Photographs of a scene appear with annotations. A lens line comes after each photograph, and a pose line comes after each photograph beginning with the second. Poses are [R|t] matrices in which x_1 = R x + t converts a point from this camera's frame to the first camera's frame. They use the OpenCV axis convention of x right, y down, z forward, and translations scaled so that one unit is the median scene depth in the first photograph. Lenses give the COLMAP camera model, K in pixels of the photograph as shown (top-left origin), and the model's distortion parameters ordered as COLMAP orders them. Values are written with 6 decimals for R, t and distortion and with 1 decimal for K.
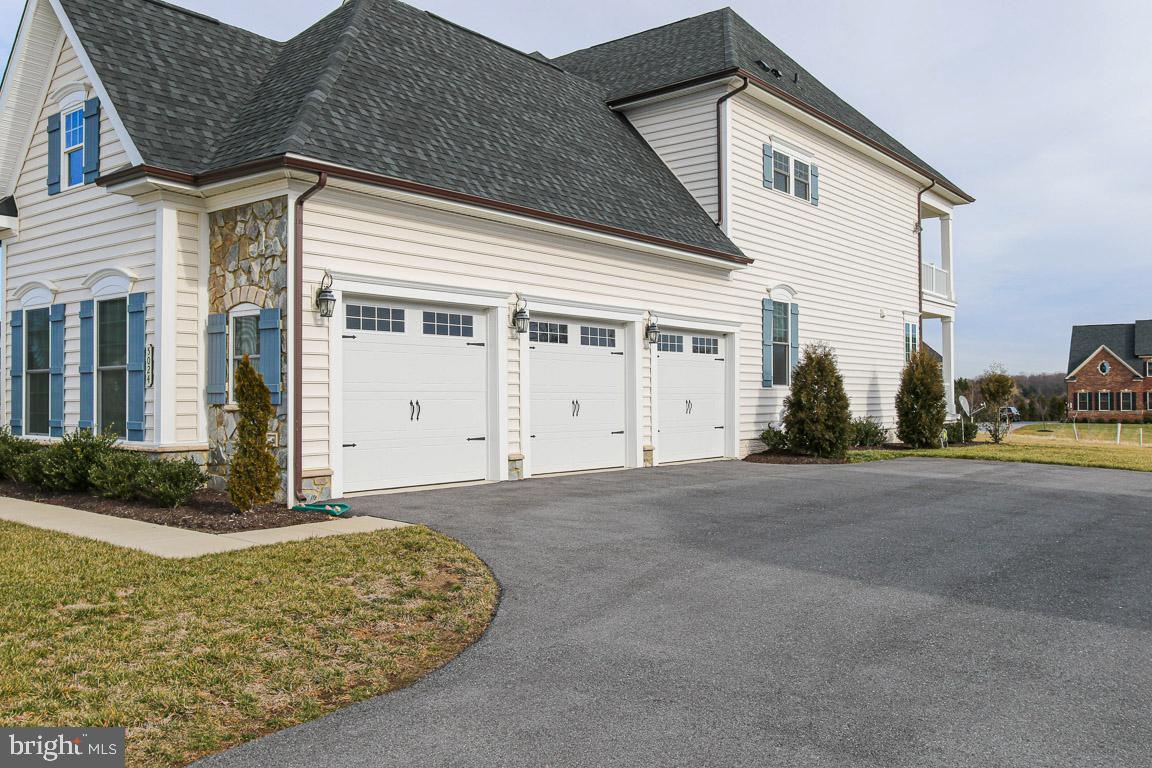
lens RADIAL K [[999.2, 0, 576.0], [0, 999.2, 384.0], [0, 0, 1]] dist [-0.010242, -0.002553]
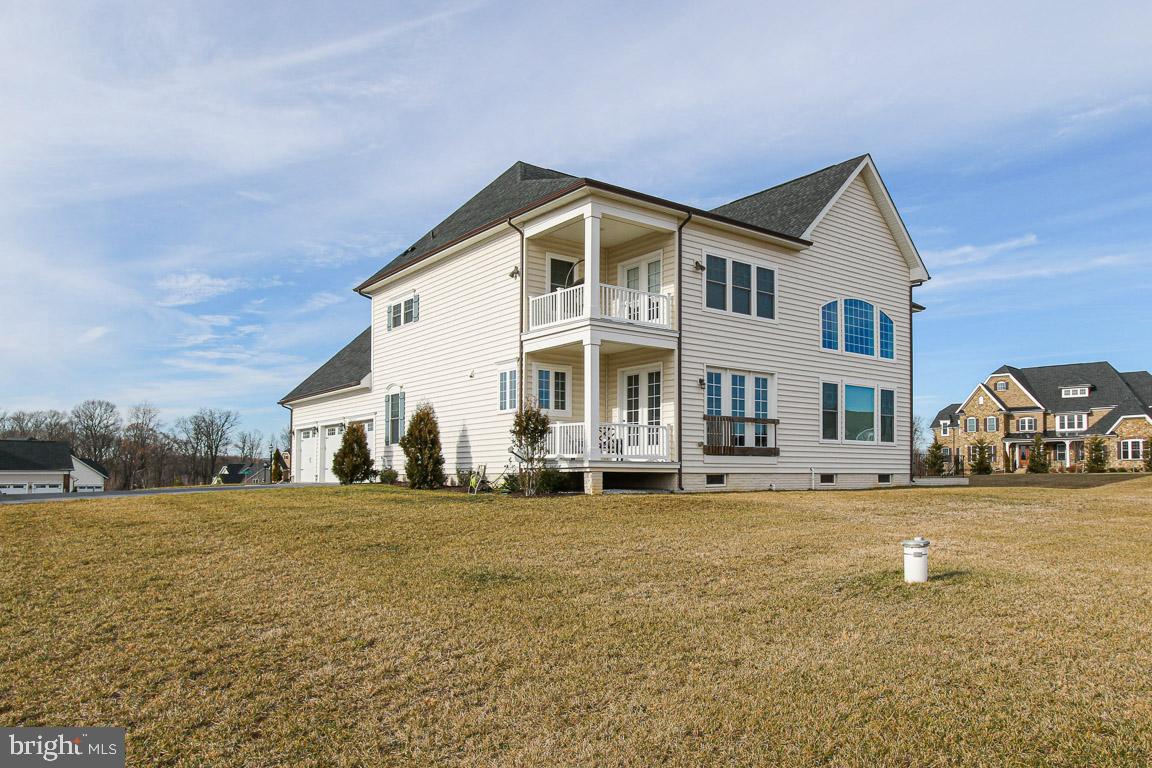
lens RADIAL K [[800.9, 0, 576.0], [0, 800.9, 384.0], [0, 0, 1]] dist [-0.000046, -0.000091]
pose [[-0.262434, -0.105826, -0.959129, 1.365414], [0.017231, 0.993296, -0.114311, 0.057774], [0.964796, -0.046526, -0.258851, 1.592763]]
